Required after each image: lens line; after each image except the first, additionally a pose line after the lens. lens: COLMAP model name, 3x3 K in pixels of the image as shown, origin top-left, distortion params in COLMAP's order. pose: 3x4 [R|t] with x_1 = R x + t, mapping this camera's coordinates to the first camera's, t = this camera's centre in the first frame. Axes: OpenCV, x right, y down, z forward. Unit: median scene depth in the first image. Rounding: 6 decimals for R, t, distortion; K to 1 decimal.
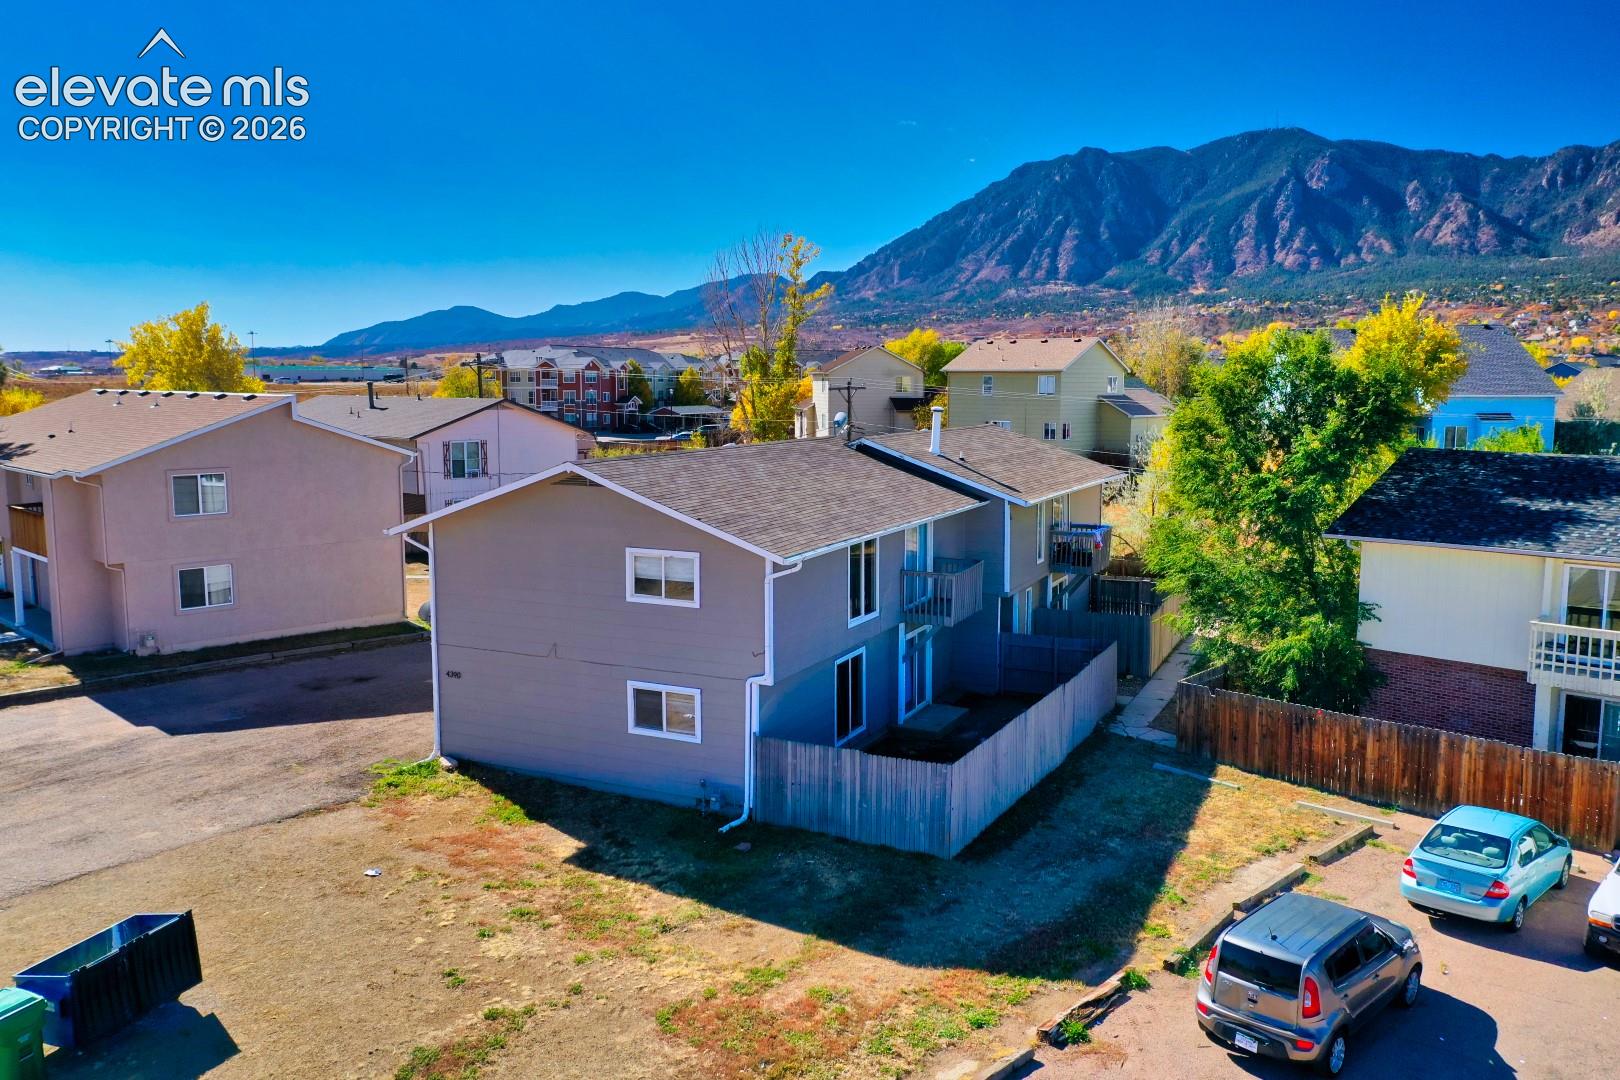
lens RADIAL K [[1274.3, 0, 807.0], [0, 1274.3, 527.3], [0, 0, 1]] dist [0.000868, -0.000608]
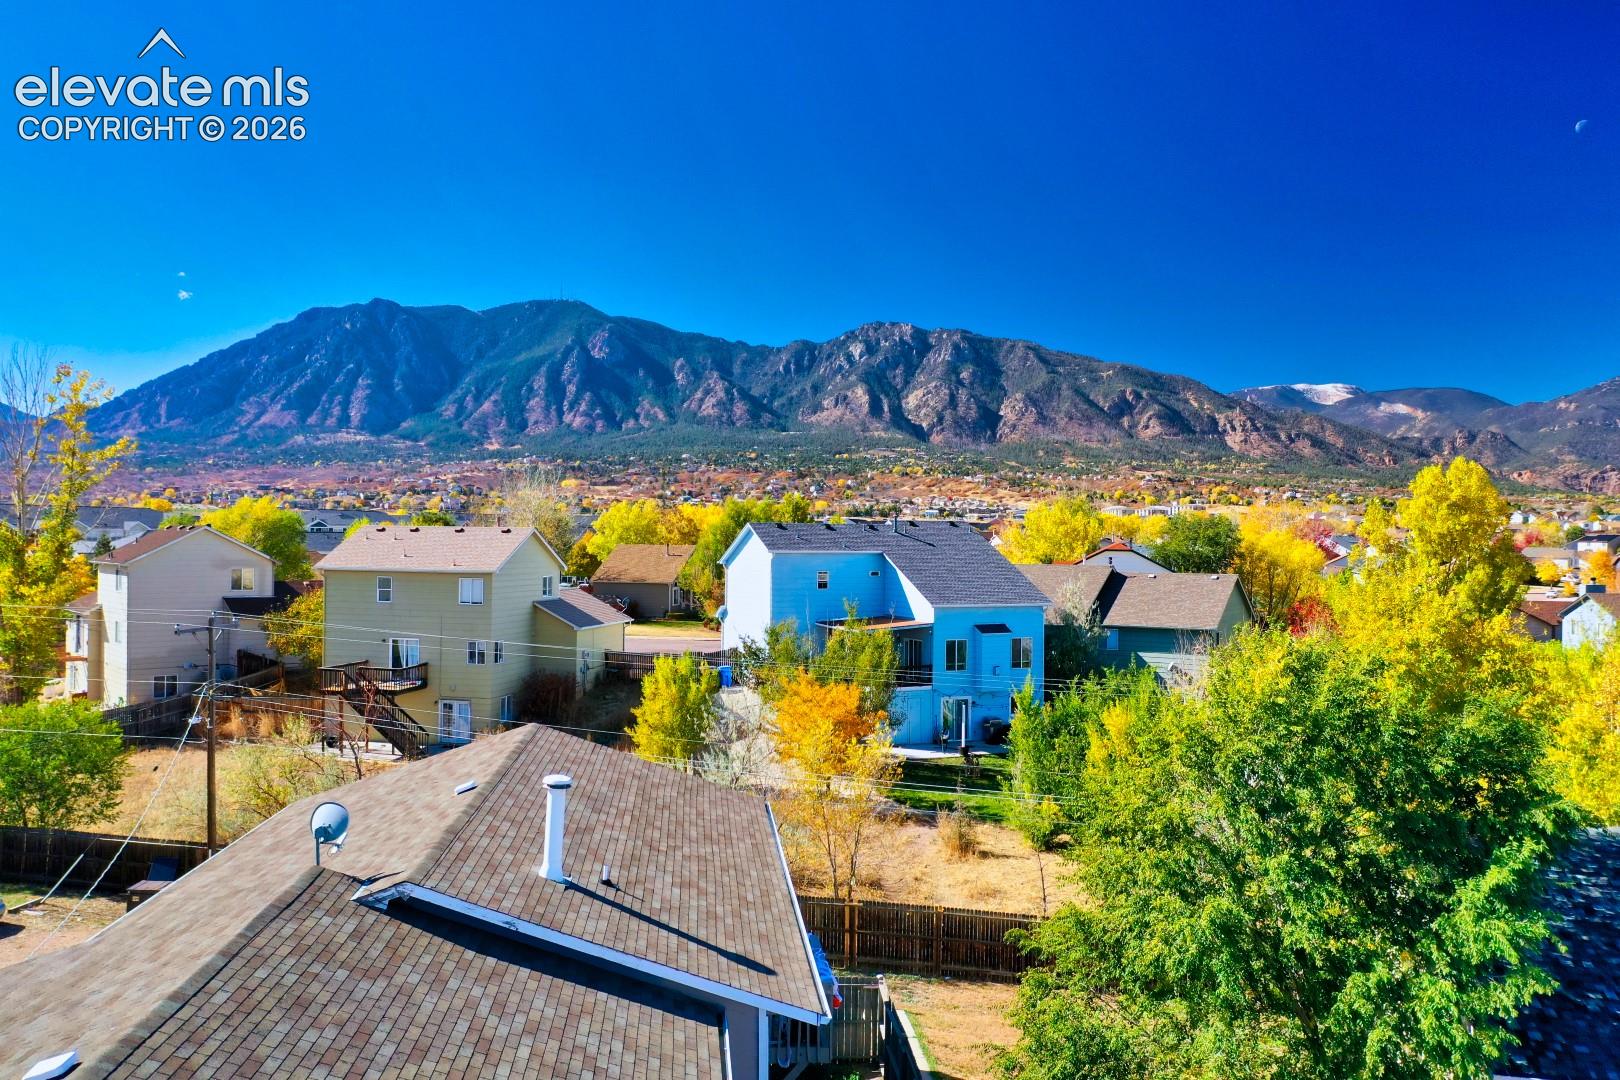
lens RADIAL K [[1274.3, 0, 808.0], [0, 1274.3, 536.3], [0, 0, 1]] dist [0.000868, -0.000608]
pose [[0.858558, 0.008909, 0.512639, -0.054488], [0.048193, 0.994020, -0.097989, -0.130276], [-0.510446, 0.108835, 0.852994, 0.554818]]
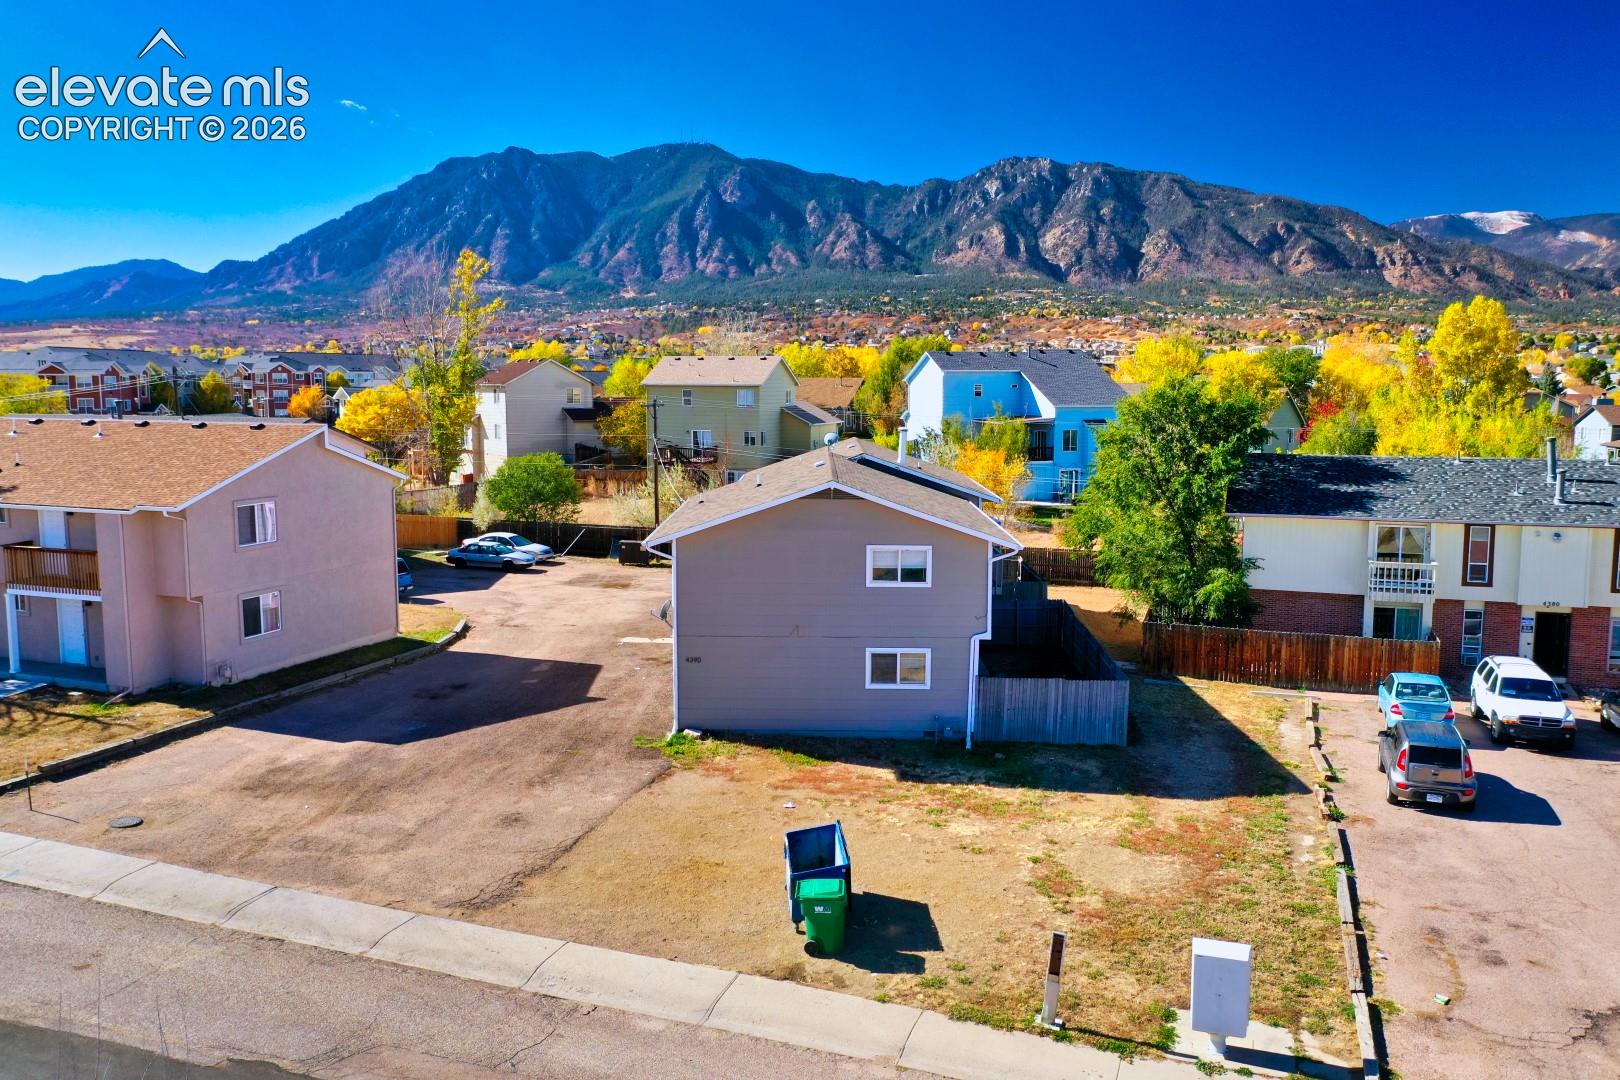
lens RADIAL K [[1274.3, 0, 808.0], [0, 1274.3, 529.3], [0, 0, 1]] dist [0.000868, -0.000608]
pose [[0.906947, -0.047551, 0.418552, -0.515123], [0.046839, 0.998831, 0.011981, -0.013022], [-0.418633, 0.008738, 0.908114, -0.107254]]
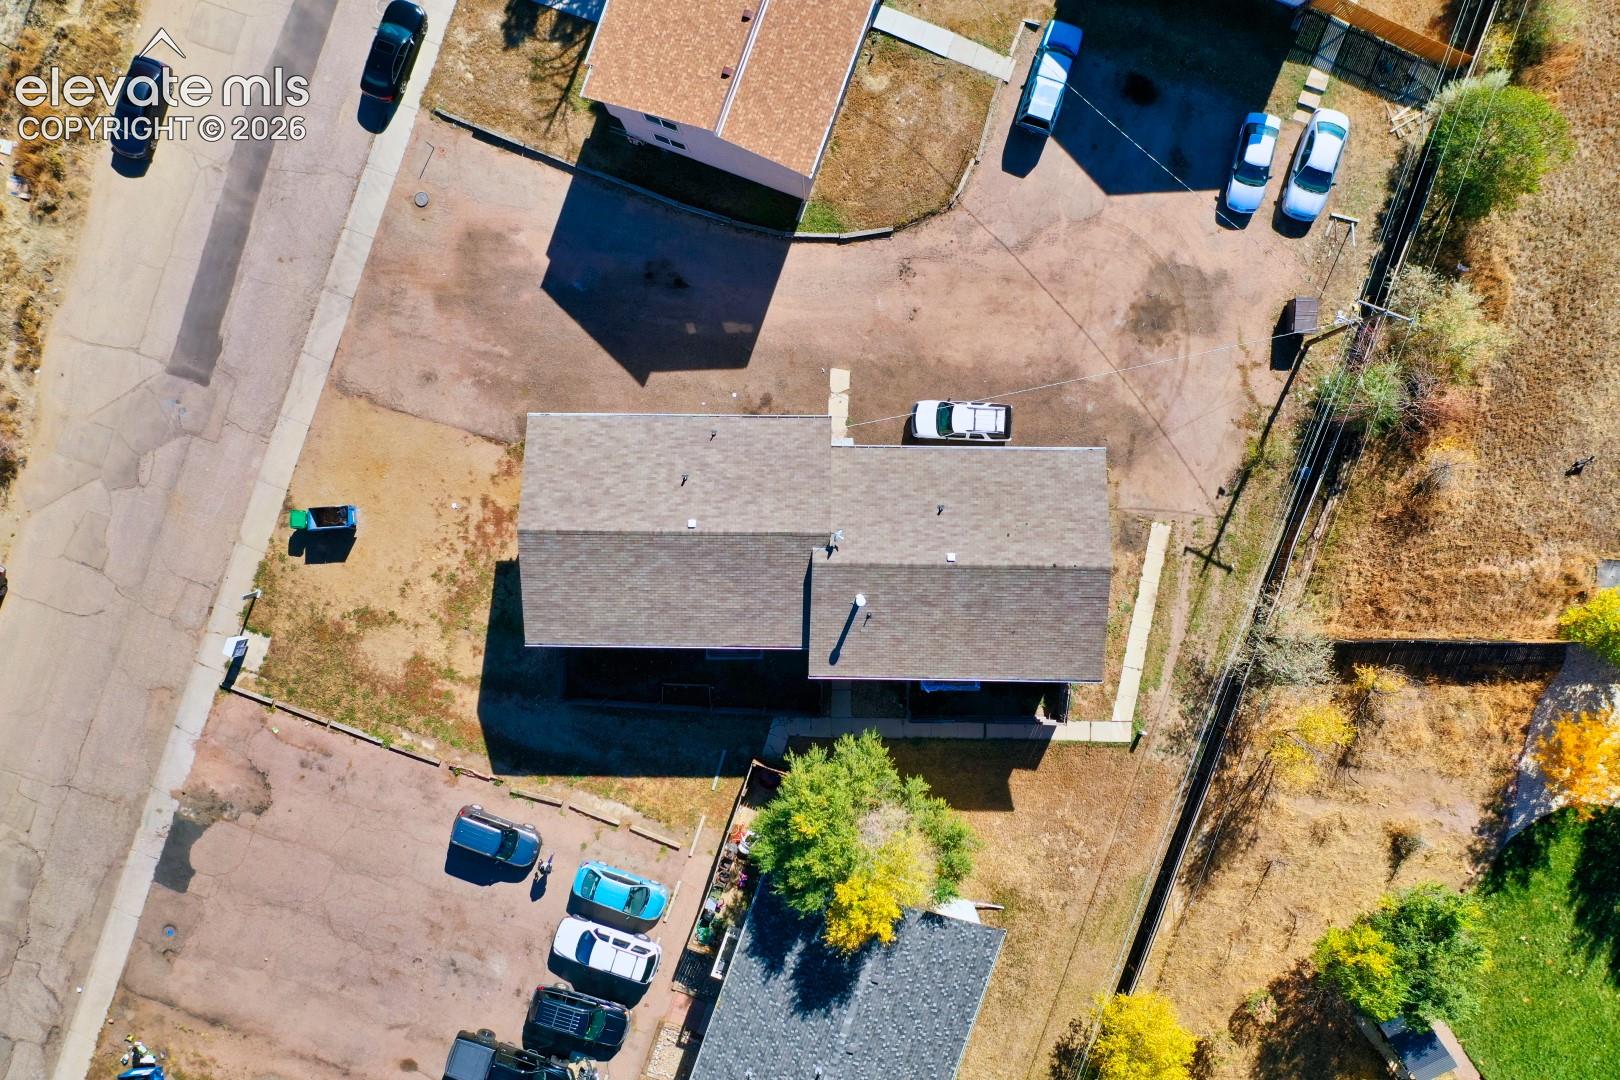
lens RADIAL K [[1274.3, 0, 808.6], [0, 1274.3, 530.1], [0, 0, 1]] dist [0.000868, -0.000608]
pose [[0.418511, 0.908207, 0.002862, 0.002394], [-0.092111, 0.039310, 0.994972, -1.472066], [0.903529, -0.416671, 0.100108, 0.837023]]
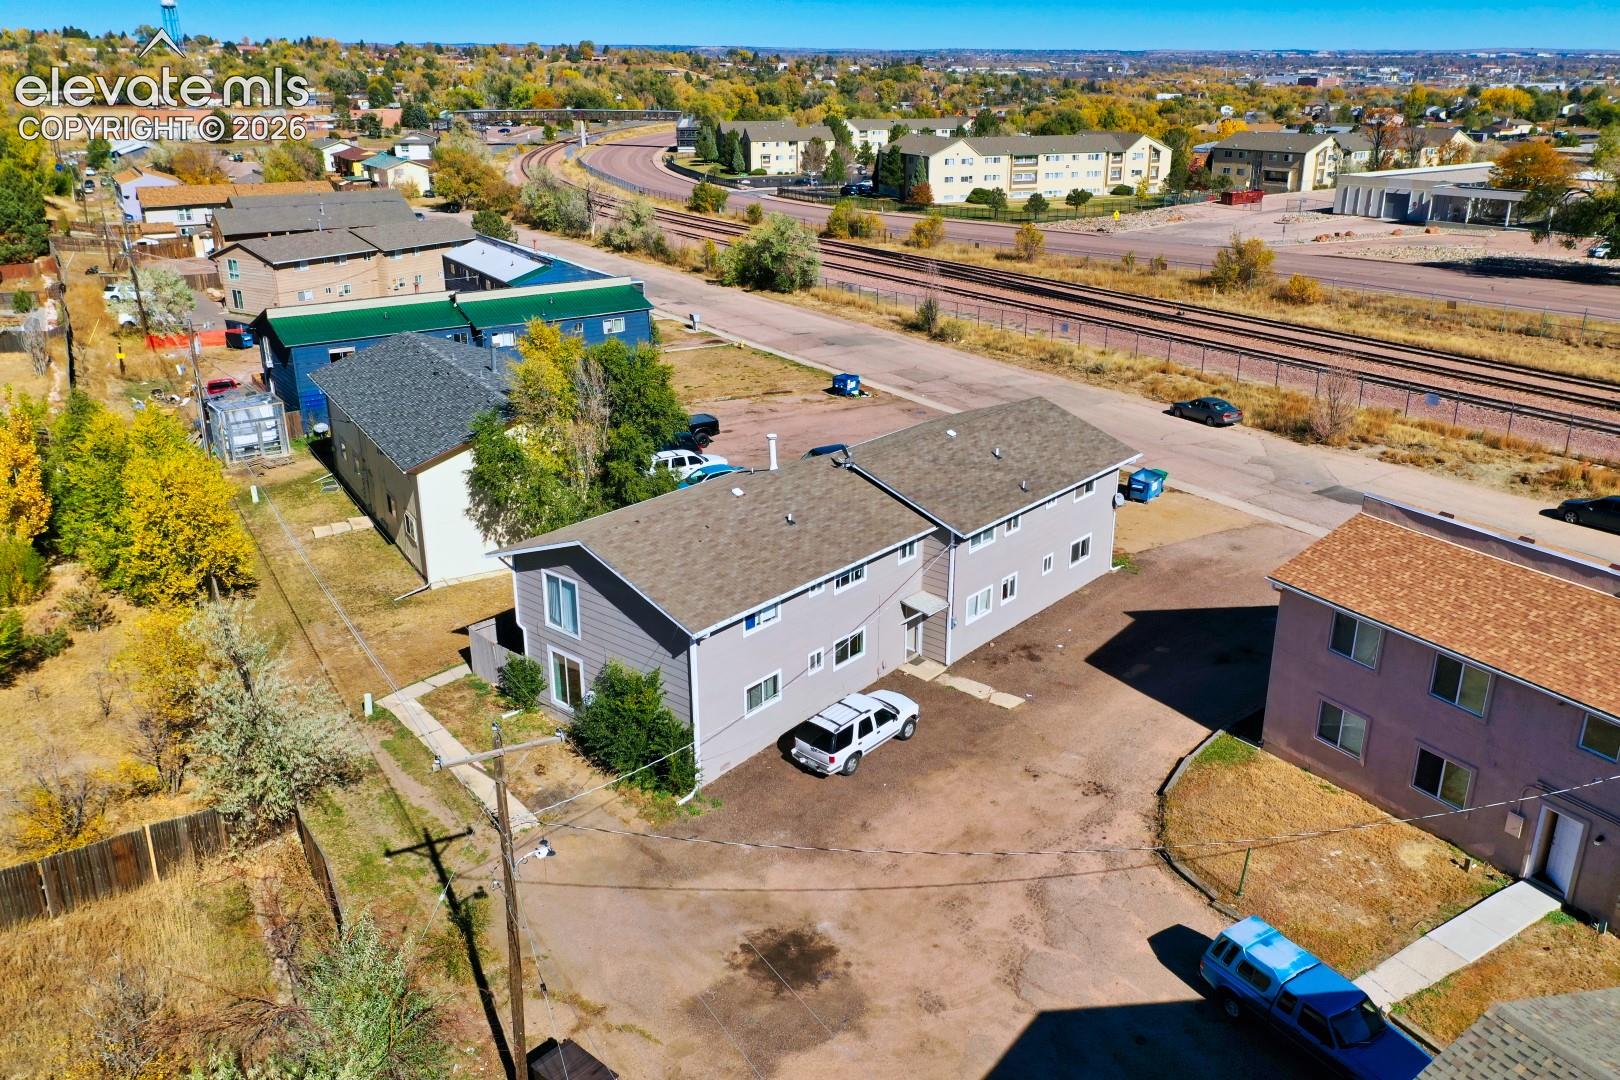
lens RADIAL K [[1274.3, 0, 809.2], [0, 1274.3, 535.5], [0, 0, 1]] dist [0.000868, -0.000608]
pose [[-0.964241, -0.084615, 0.251158, -0.253517], [0.036597, 0.896074, 0.442393, -0.553557], [-0.262489, 0.435765, -0.860934, 2.095972]]
